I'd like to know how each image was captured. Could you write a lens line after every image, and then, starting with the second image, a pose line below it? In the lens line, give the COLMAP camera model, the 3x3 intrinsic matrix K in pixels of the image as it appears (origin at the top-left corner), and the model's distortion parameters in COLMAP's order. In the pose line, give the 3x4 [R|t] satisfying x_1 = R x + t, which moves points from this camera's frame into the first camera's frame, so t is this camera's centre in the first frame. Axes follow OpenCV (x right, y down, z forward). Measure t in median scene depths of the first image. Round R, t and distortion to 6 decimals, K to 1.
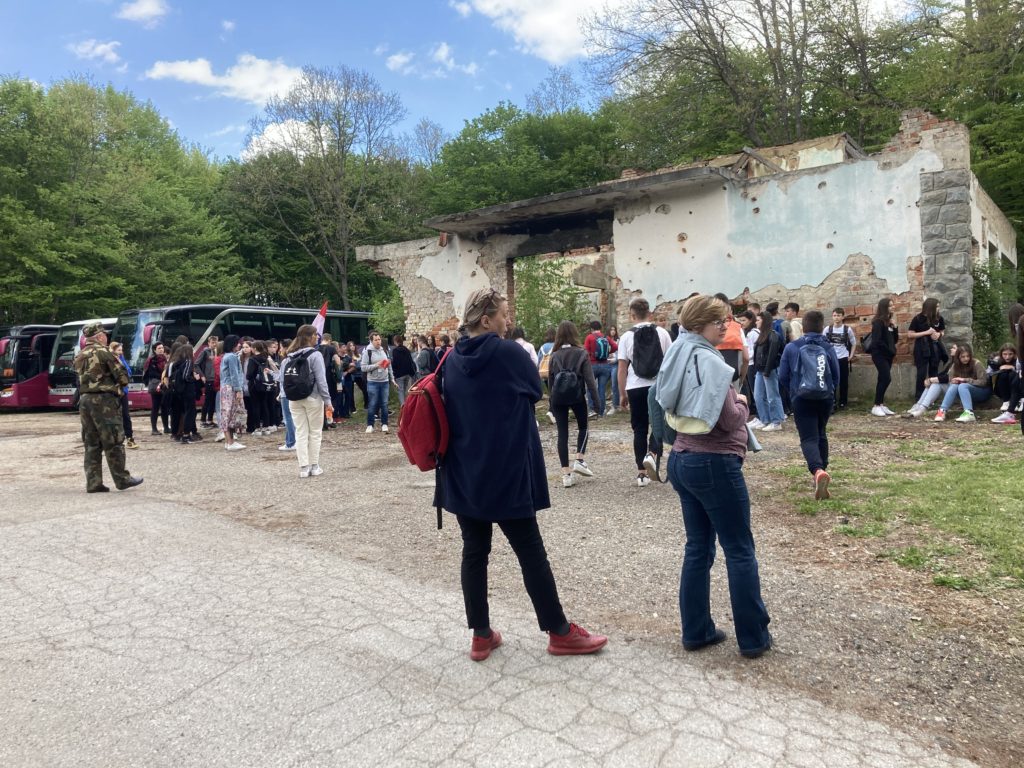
lens RADIAL K [[842.6, 0, 500.5], [0, 842.6, 396.4], [0, 0, 1]] dist [0.016935, -0.008951]
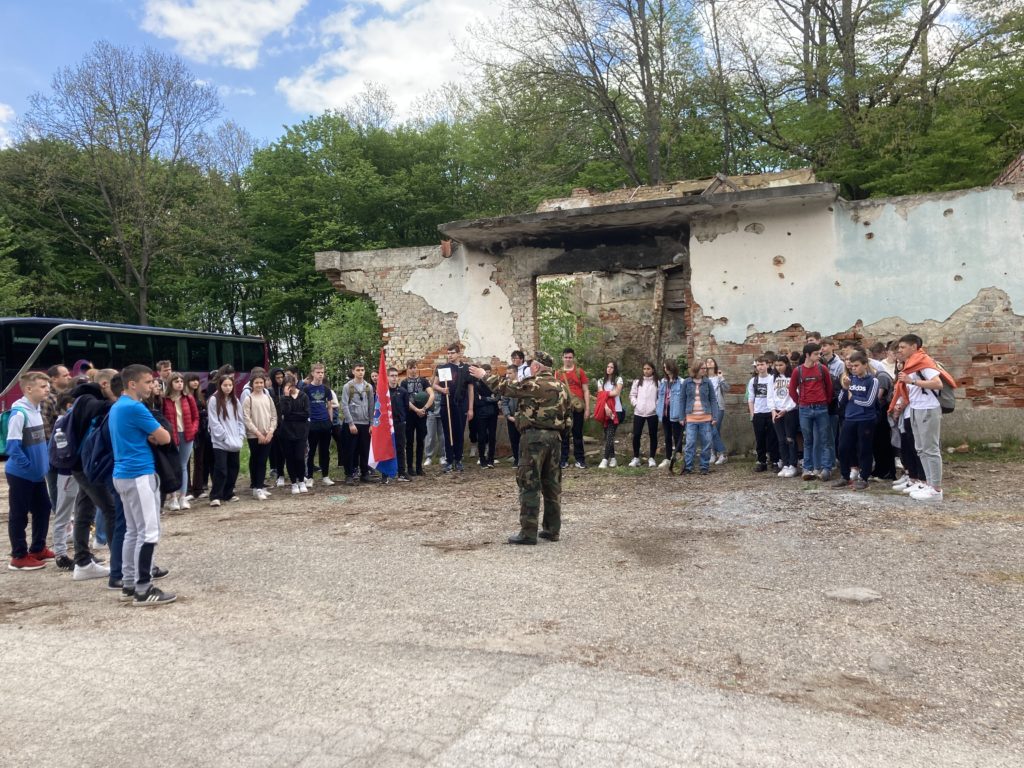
lens RADIAL K [[850.8, 0, 516.7], [0, 850.8, 381.1], [0, 0, 1]] dist [0.009569, -0.010266]
pose [[0.953159, 0.011707, 0.302243, -0.254739], [0.003350, 0.998781, -0.049252, -0.015514], [-0.302451, 0.047957, 0.951958, 0.191912]]
